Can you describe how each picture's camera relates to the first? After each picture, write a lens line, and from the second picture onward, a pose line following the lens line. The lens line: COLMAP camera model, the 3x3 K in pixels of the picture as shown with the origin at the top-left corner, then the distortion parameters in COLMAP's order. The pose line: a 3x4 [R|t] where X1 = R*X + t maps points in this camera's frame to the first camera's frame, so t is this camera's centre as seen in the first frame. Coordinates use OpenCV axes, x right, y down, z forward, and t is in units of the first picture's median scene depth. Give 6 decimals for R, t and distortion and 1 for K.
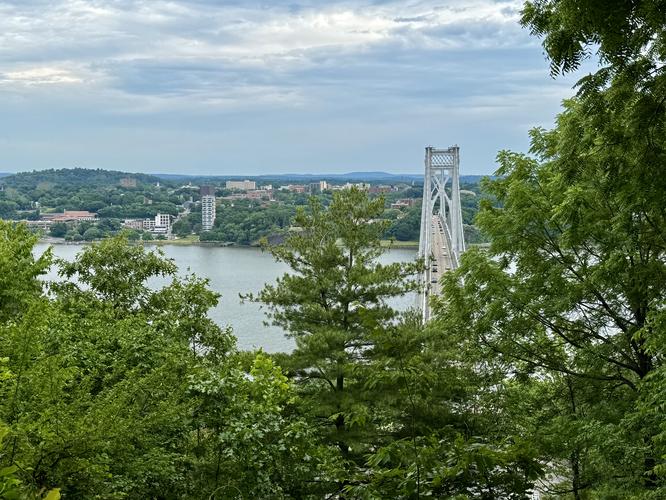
lens RADIAL K [[940.3, 0, 333.0], [0, 940.3, 250.0], [0, 0, 1]] dist [-0.003922, -0.189234]
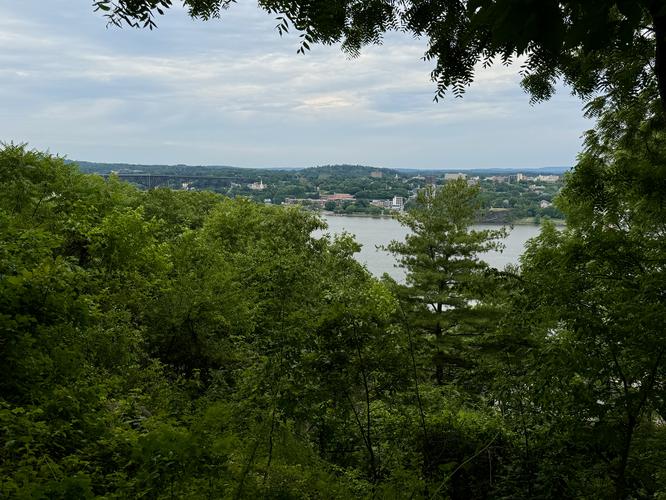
lens RADIAL K [[940.3, 0, 333.0], [0, 940.3, 250.0], [0, 0, 1]] dist [-0.003922, -0.189234]
pose [[0.874872, 0.041605, -0.482564, 0.430244], [-0.037047, 0.999133, 0.018978, 0.019546], [0.482935, 0.001274, 0.875655, -0.300560]]
